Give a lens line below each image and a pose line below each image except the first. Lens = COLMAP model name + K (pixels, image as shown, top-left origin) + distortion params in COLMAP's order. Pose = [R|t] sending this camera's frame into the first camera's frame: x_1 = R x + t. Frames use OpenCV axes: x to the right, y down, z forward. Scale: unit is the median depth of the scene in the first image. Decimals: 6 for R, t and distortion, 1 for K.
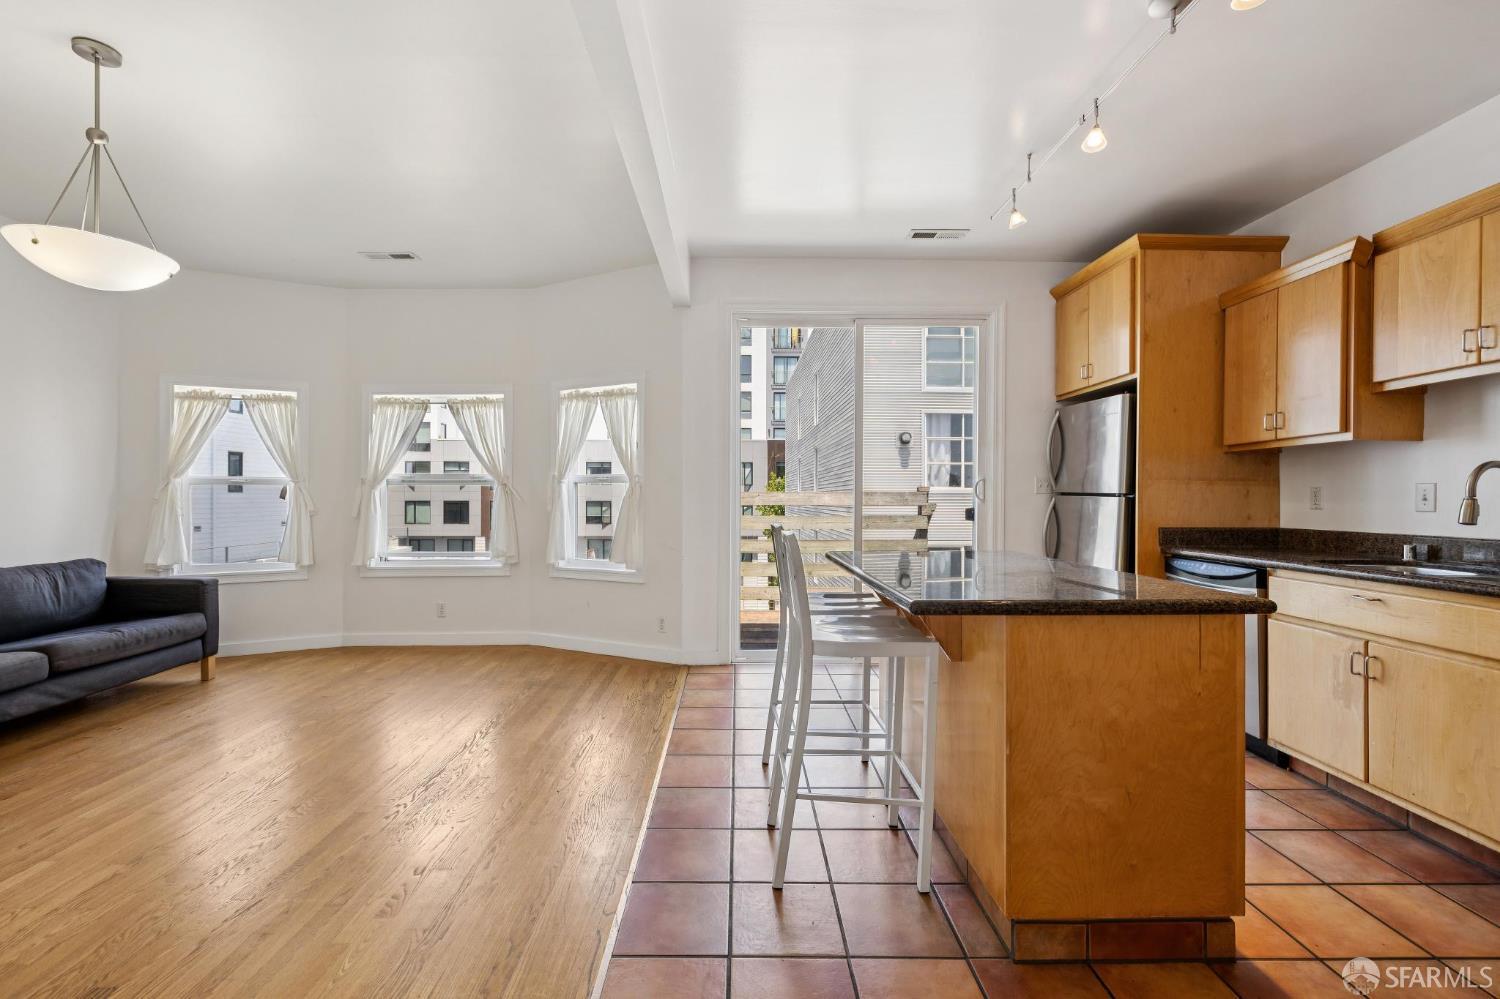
lens RADIAL K [[639.5, 0, 748.0], [0, 639.5, 495.5], [0, 0, 1]] dist [0.003178, 0.000732]
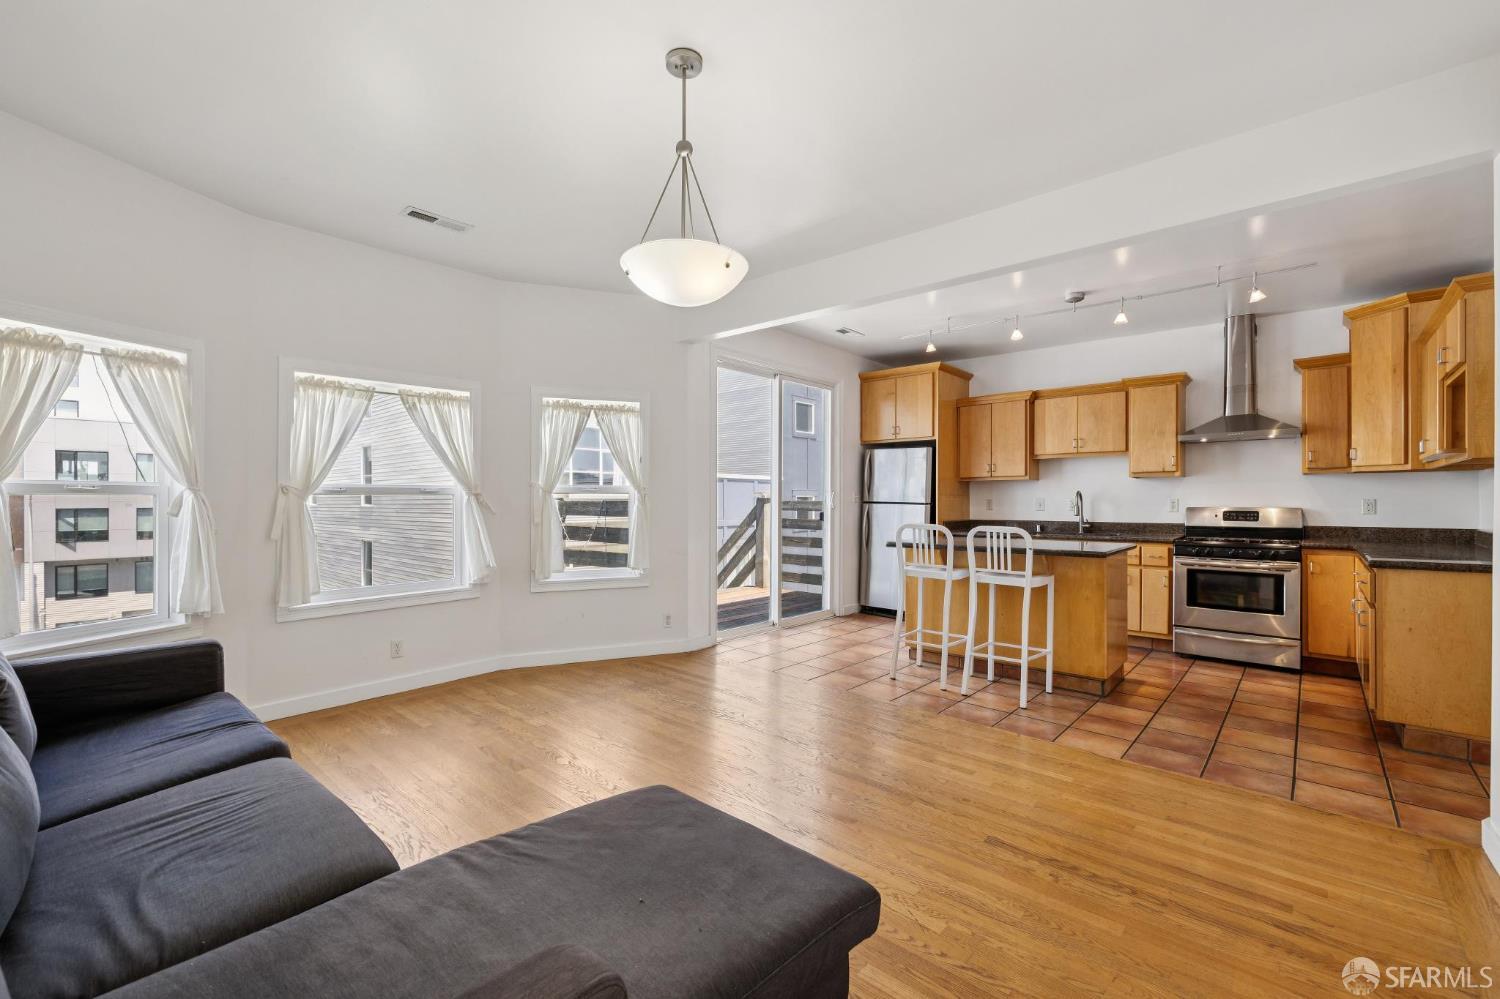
lens RADIAL K [[660.6, 0, 747.3], [0, 660.6, 503.9], [0, 0, 1]] dist [0.008681, 0.000063]
pose [[0.663409, -0.006550, 0.748228, -1.089251], [0.000652, 0.999966, 0.008176, -0.015910], [-0.748257, -0.004936, 0.663391, 0.148594]]
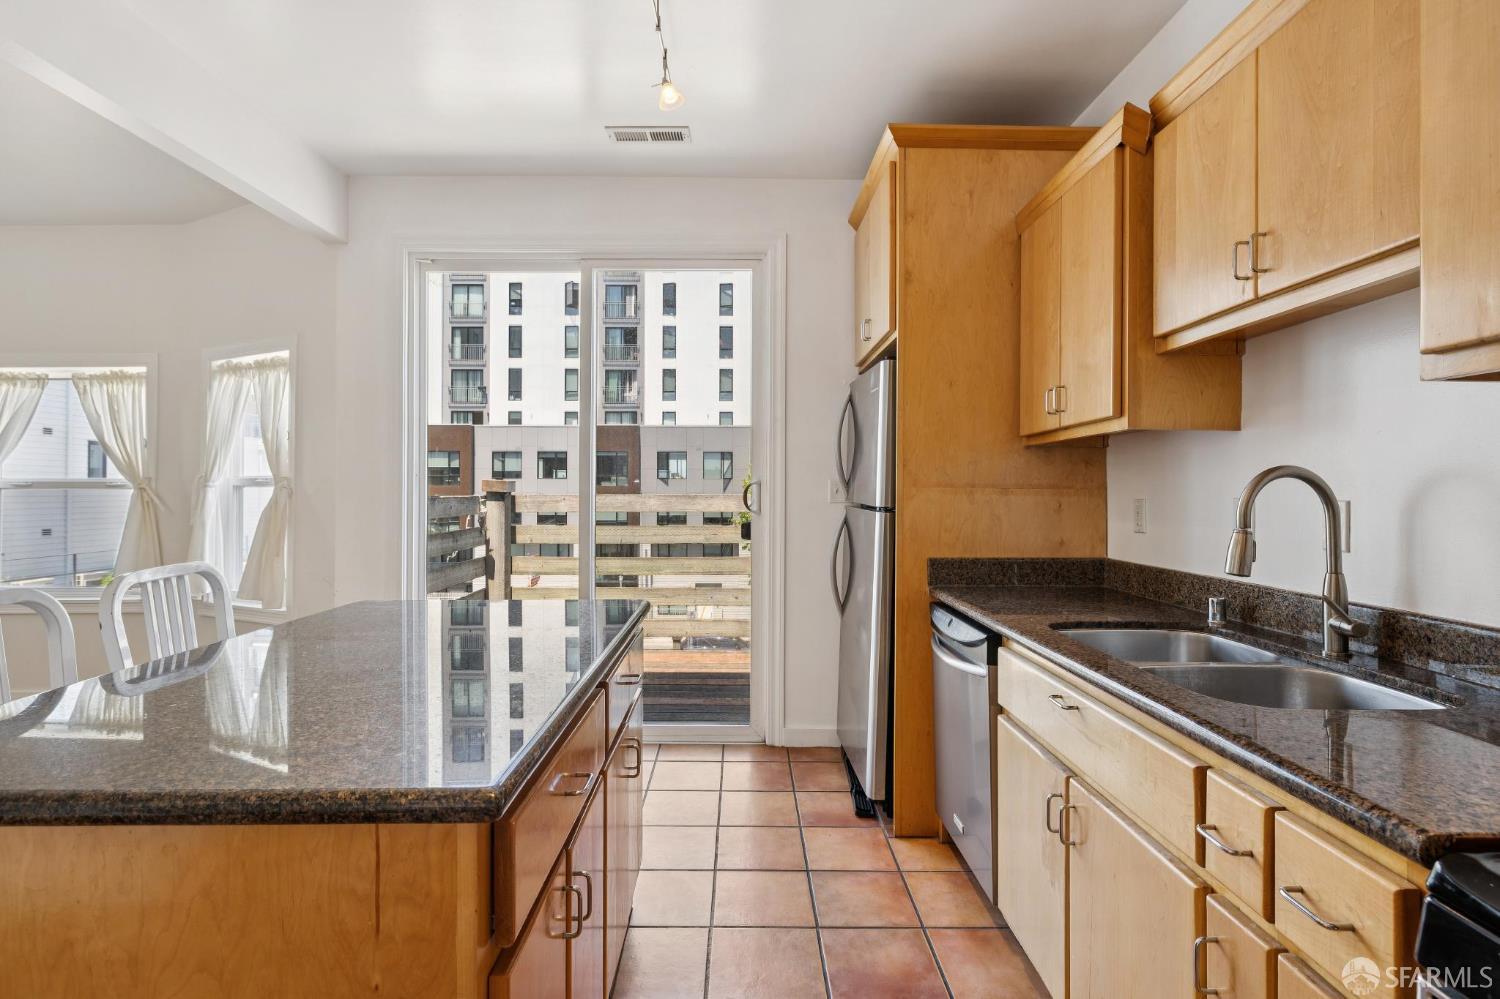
lens RADIAL K [[737.3, 0, 747.6], [0, 737.3, 480.0], [0, 0, 1]] dist [-0.000523, 0.001339]
pose [[0.999956, -0.001077, -0.009319, 0.432528], [0.000956, 0.999916, -0.012954, -0.020806], [0.009332, 0.012944, 0.999873, 0.208615]]
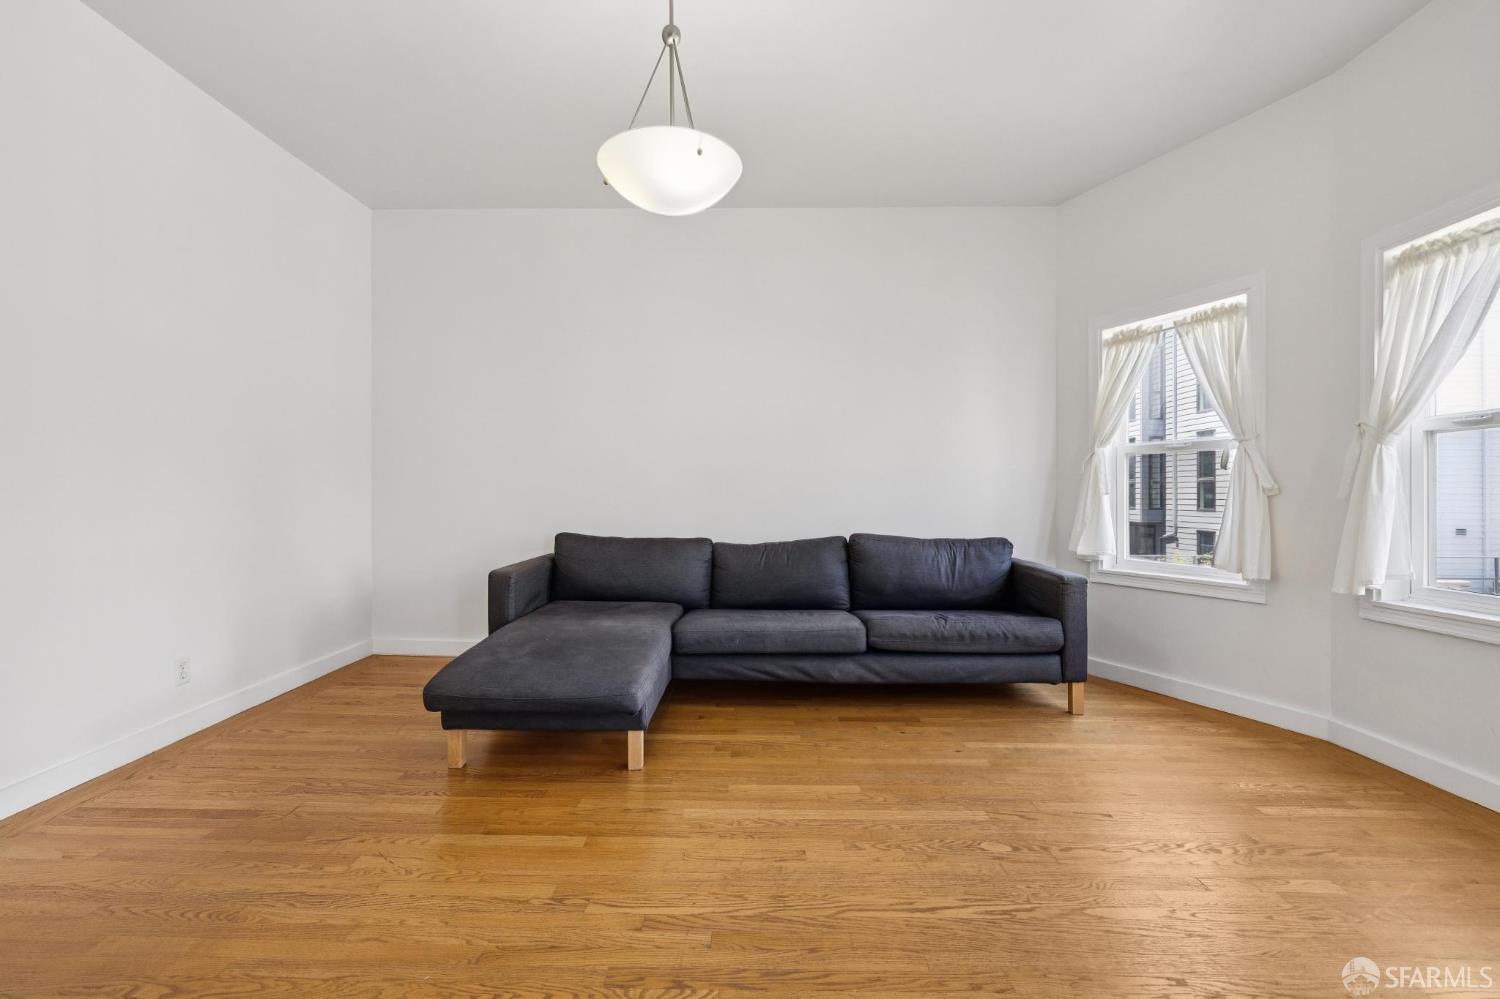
lens RADIAL K [[639.5, 0, 729.7], [0, 639.5, 494.2], [0, 0, 1]] dist [0.003178, 0.000732]
pose [[-0.040954, -0.002938, -0.999157, -0.097484], [0.000035, 0.999996, -0.002942, 0.040939], [0.999161, -0.000155, -0.040954, 0.695928]]
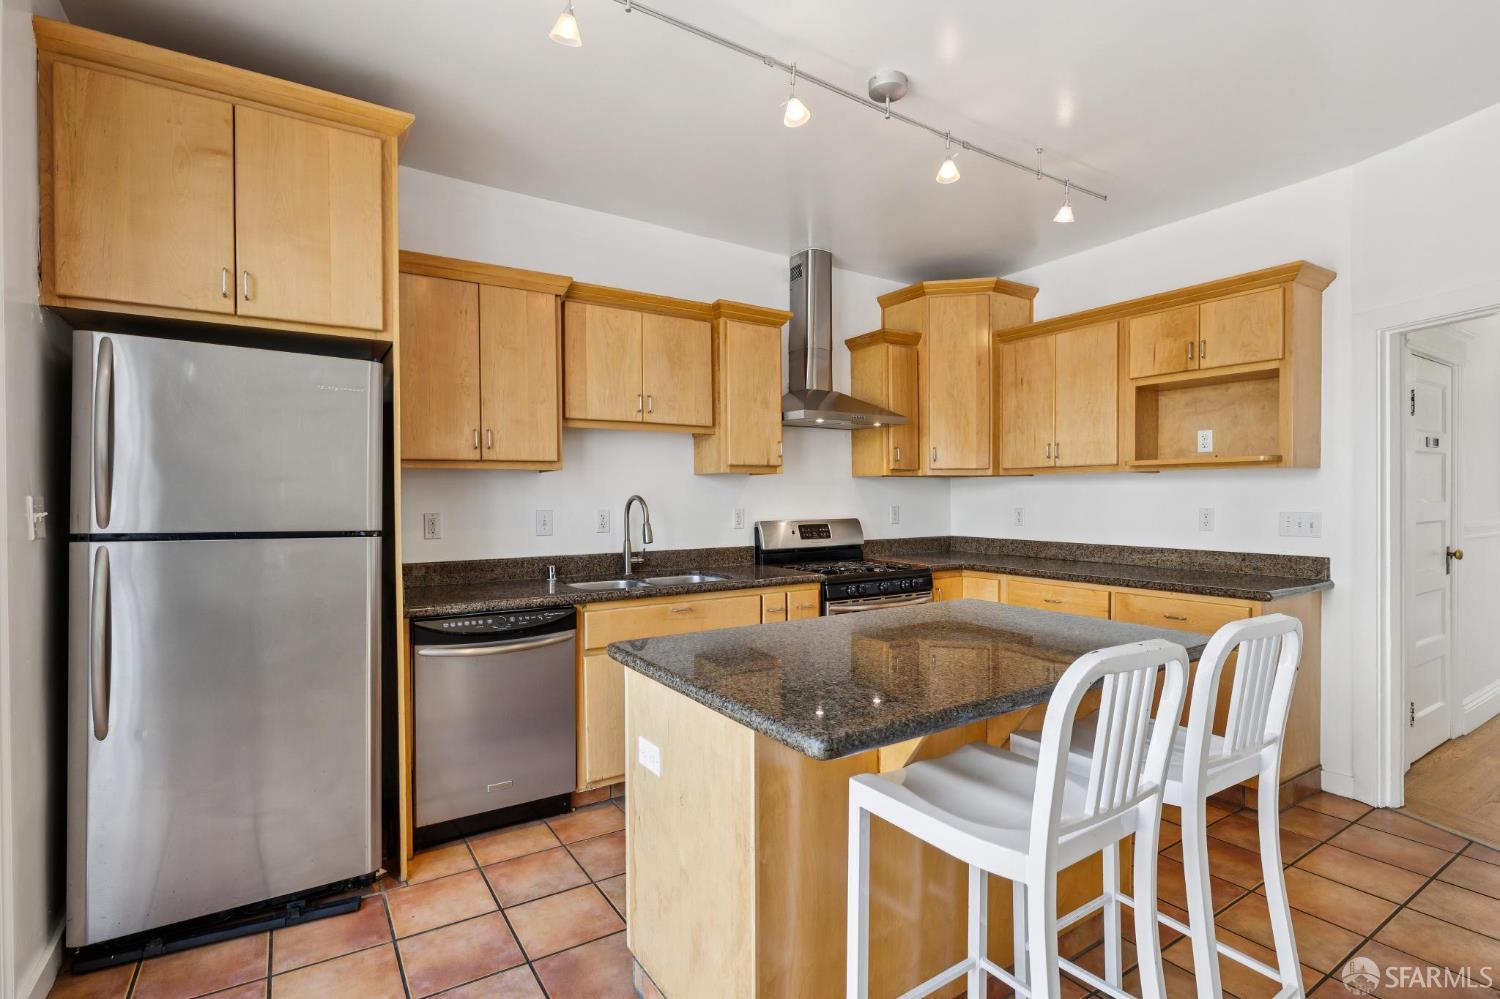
lens RADIAL K [[715.4, 0, 750.6], [0, 715.4, 499.7], [0, 0, 1]] dist [-0.001292, 0.000442]
pose [[-0.541800, -0.006135, 0.840485, -0.149787], [-0.002032, 0.999980, 0.005989, -0.034307], [-0.840505, 0.001537, -0.541802, 1.027380]]
